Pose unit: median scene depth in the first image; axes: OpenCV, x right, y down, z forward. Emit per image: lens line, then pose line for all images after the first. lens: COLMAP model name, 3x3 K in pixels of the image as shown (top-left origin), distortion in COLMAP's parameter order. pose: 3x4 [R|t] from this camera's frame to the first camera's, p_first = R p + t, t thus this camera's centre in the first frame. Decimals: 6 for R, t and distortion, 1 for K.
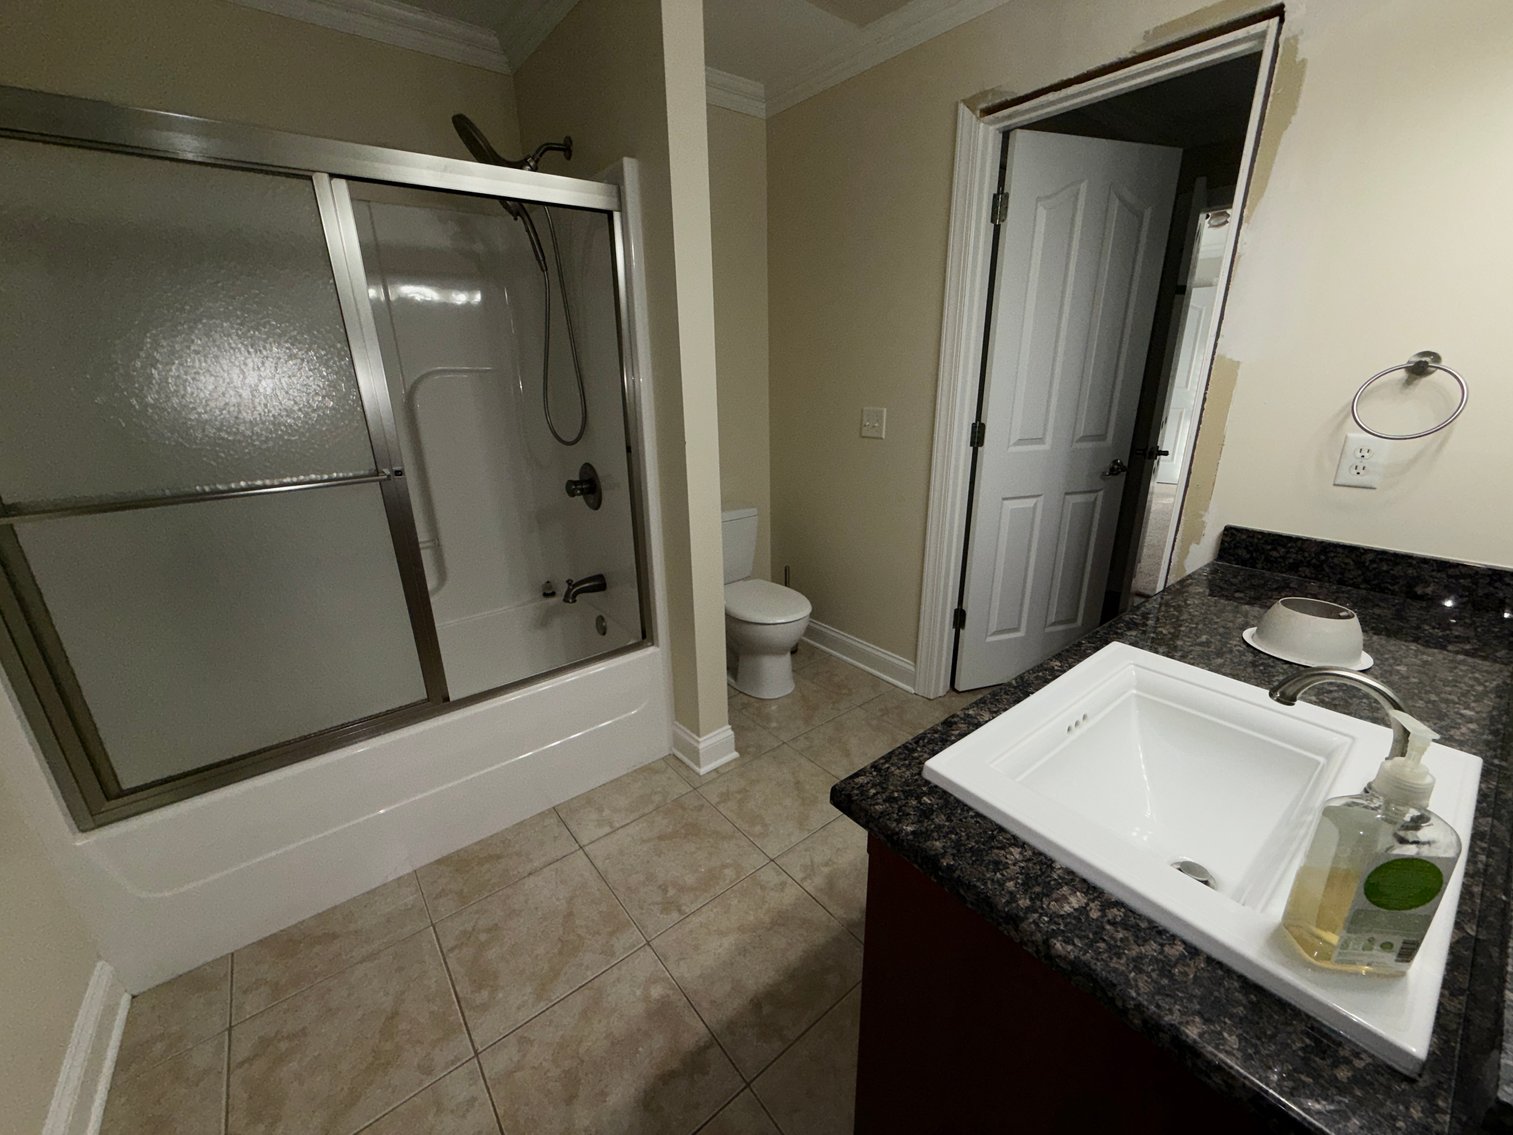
lens RADIAL K [[605.9, 0, 756.5], [0, 605.9, 567.5], [0, 0, 1]] dist [0.001070, 0.000475]
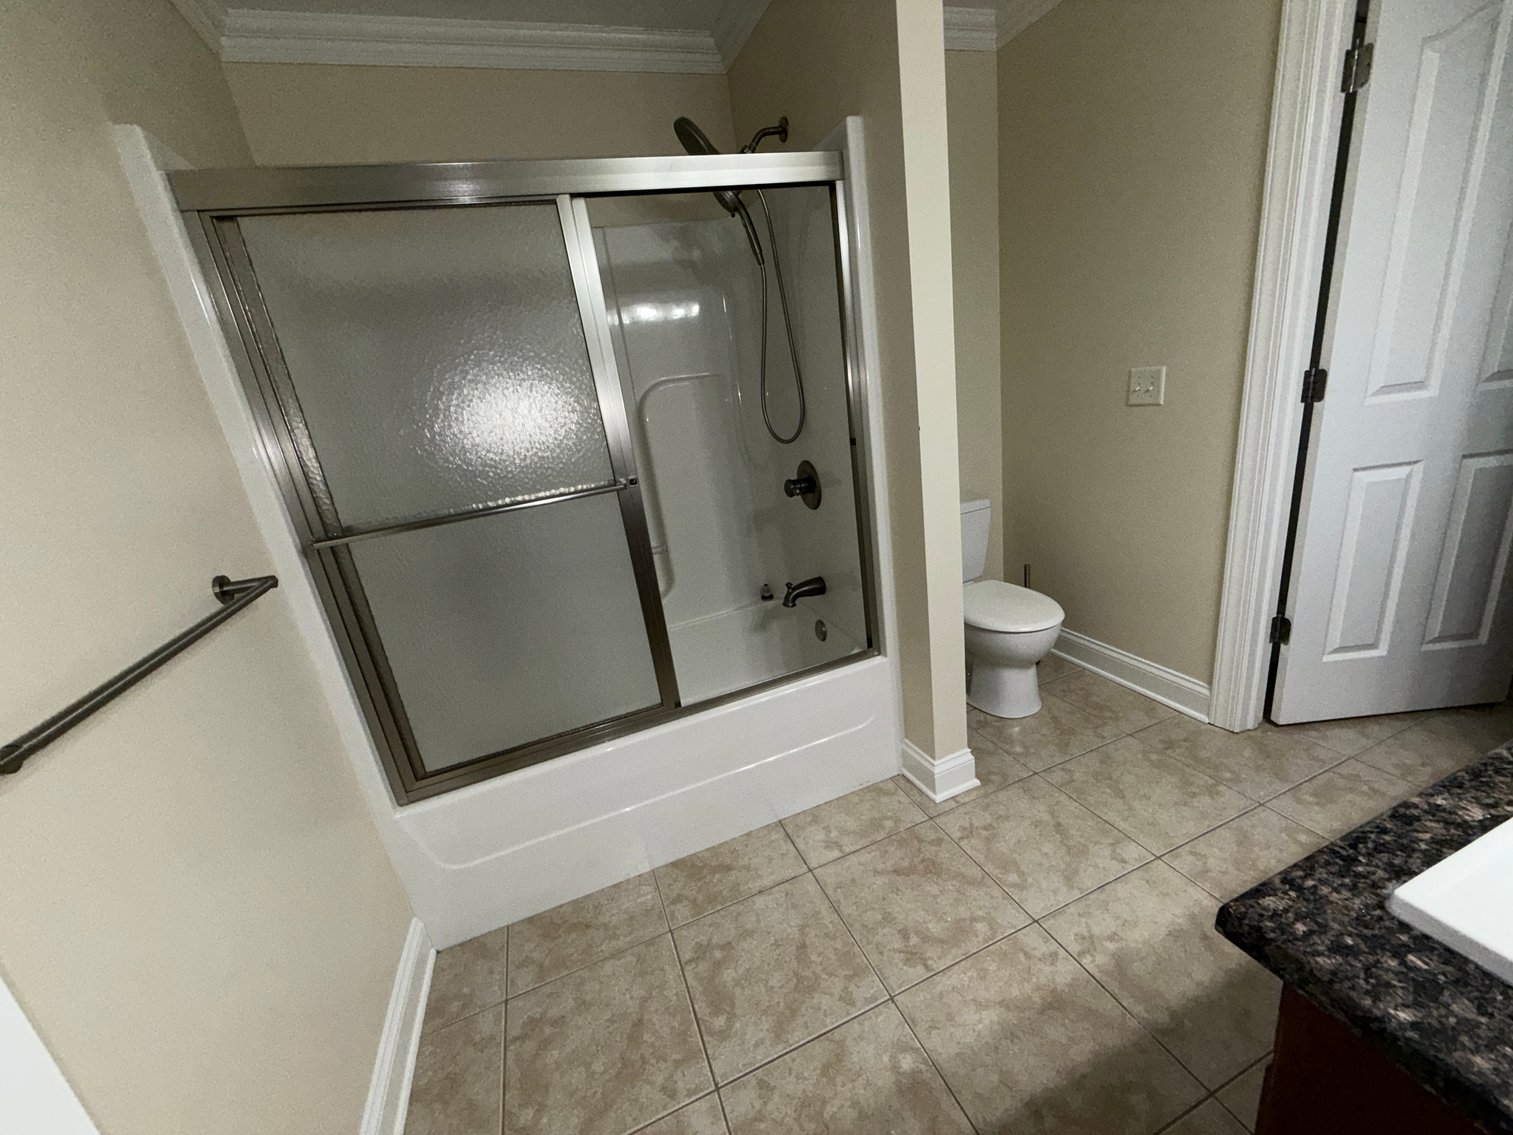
lens RADIAL K [[605.1, 0, 756.5], [0, 605.1, 567.5], [0, 0, 1]] dist [0.001792, -0.000218]
pose [[0.947104, -0.014156, -0.320614, -0.066074], [0.015773, 0.999873, 0.002448, -0.010724], [0.320539, -0.007375, 0.947207, 0.096453]]
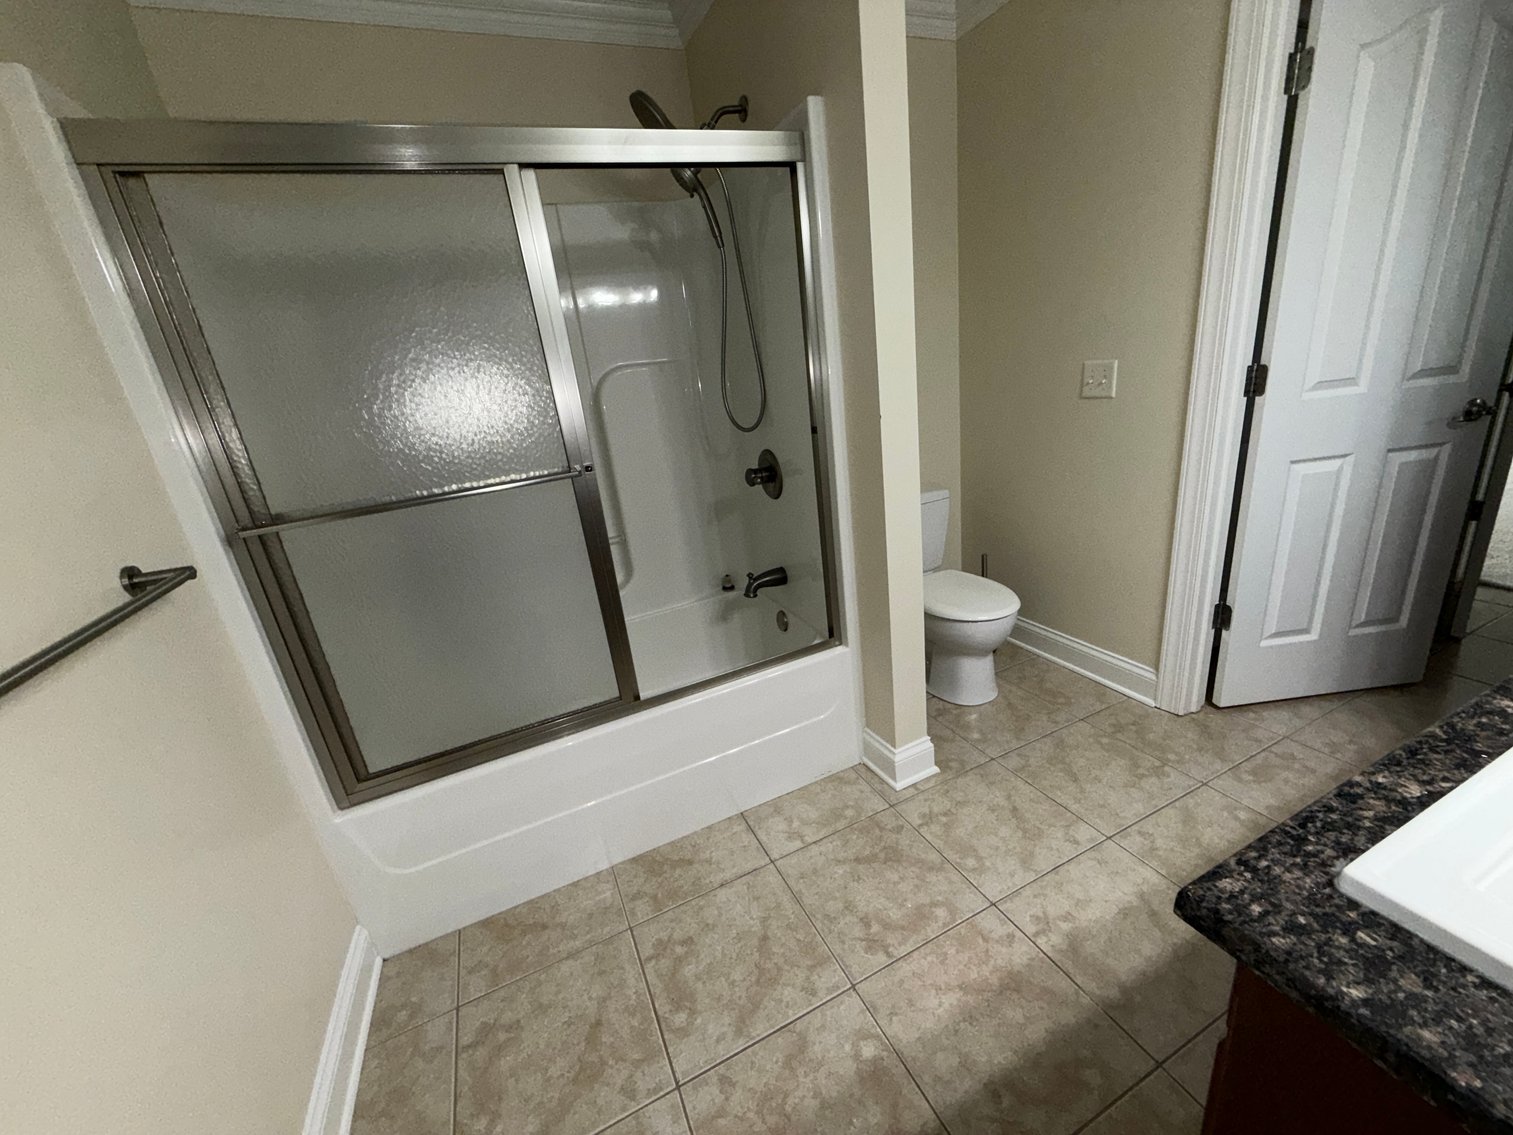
lens RADIAL K [[605.1, 0, 756.5], [0, 605.1, 567.5], [0, 0, 1]] dist [0.001792, -0.000218]
pose [[0.965438, -0.012959, -0.260311, -0.069432], [0.018062, 0.999689, 0.017223, -0.007391], [0.260006, -0.021329, 0.965371, 0.112291]]
